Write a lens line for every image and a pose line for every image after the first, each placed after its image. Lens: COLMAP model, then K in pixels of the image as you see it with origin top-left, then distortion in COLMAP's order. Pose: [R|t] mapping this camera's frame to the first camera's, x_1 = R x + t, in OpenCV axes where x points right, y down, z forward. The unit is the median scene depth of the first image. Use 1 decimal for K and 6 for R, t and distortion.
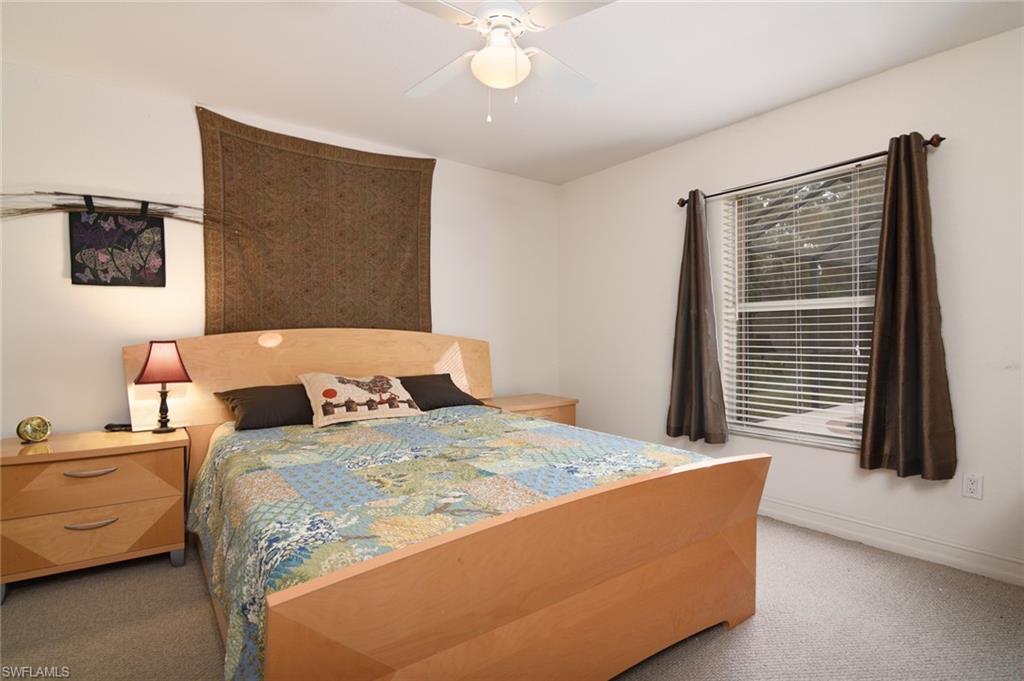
lens RADIAL K [[492.6, 0, 524.4], [0, 492.6, 336.3], [0, 0, 1]] dist [-0.001133, -0.000428]
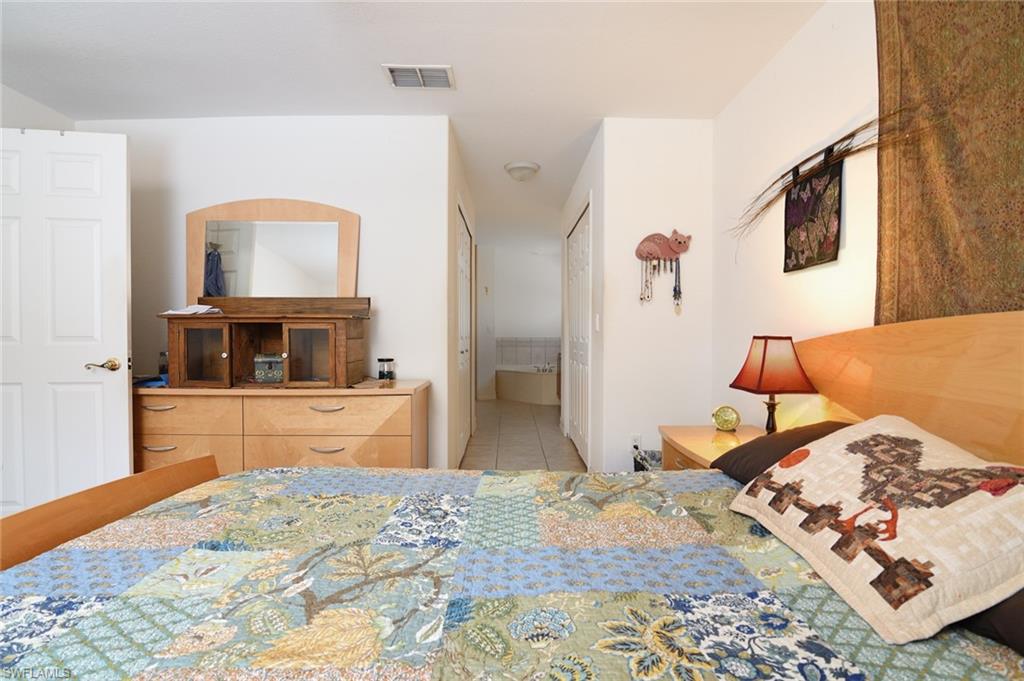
lens RADIAL K [[536.2, 0, 512.0], [0, 536.2, 340.5], [0, 0, 1]] dist [-0.021153, -0.001178]
pose [[-0.621408, 0.012300, -0.783391, 0.146840], [-0.007111, 0.999747, 0.021337, 0.000634], [0.783455, 0.018829, -0.621163, 1.145908]]
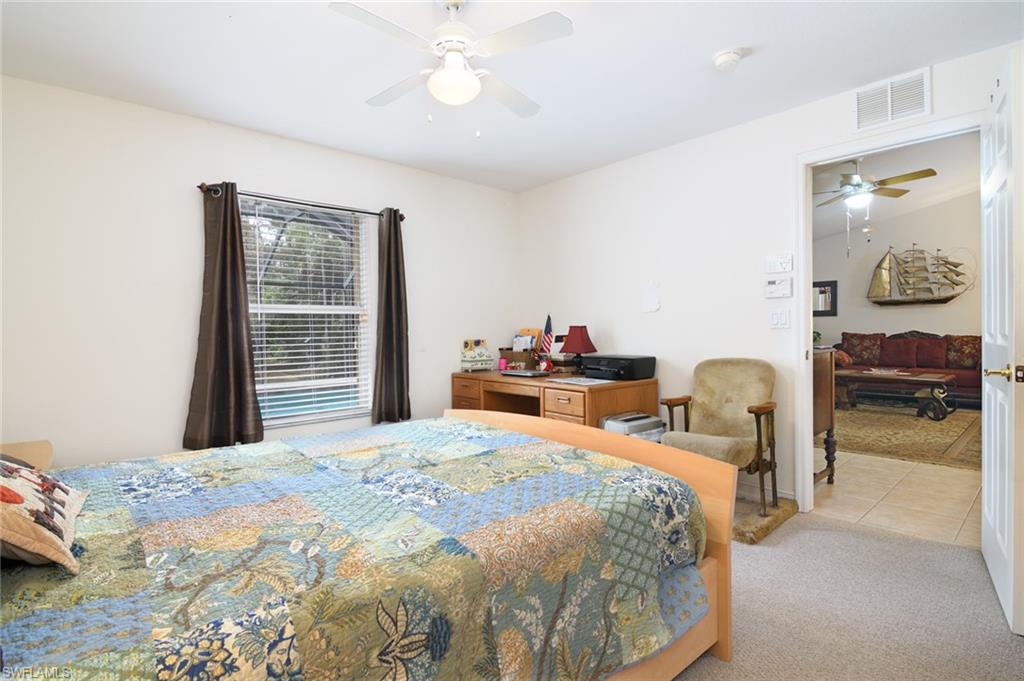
lens RADIAL K [[490.2, 0, 512.9], [0, 490.2, 337.3], [0, 0, 1]] dist [-0.018195, -0.001255]
pose [[-0.043585, -0.009624, 0.999003, -0.804904], [0.014504, 0.999842, 0.010265, 0.000752], [-0.998944, 0.014937, -0.043439, 0.658252]]
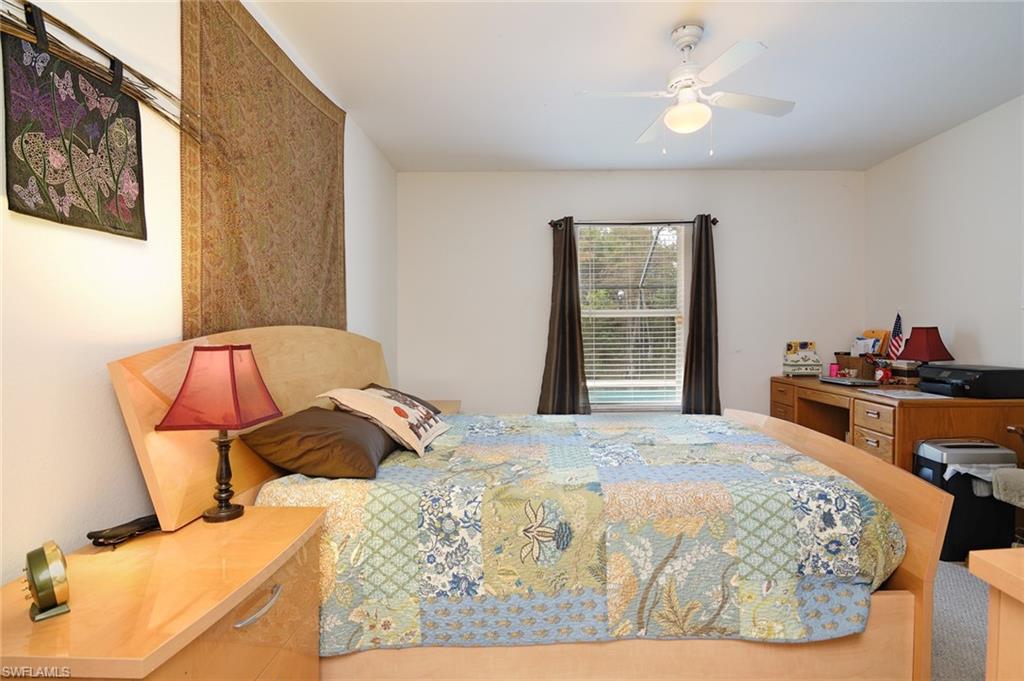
lens RADIAL K [[508.1, 0, 513.4], [0, 508.1, 331.9], [0, 0, 1]] dist [-0.002465, -0.000948]
pose [[0.653441, 0.002973, 0.756971, -0.907195], [0.005294, 0.999950, -0.008498, 0.000811], [-0.756959, 0.009561, 0.653393, 0.386670]]
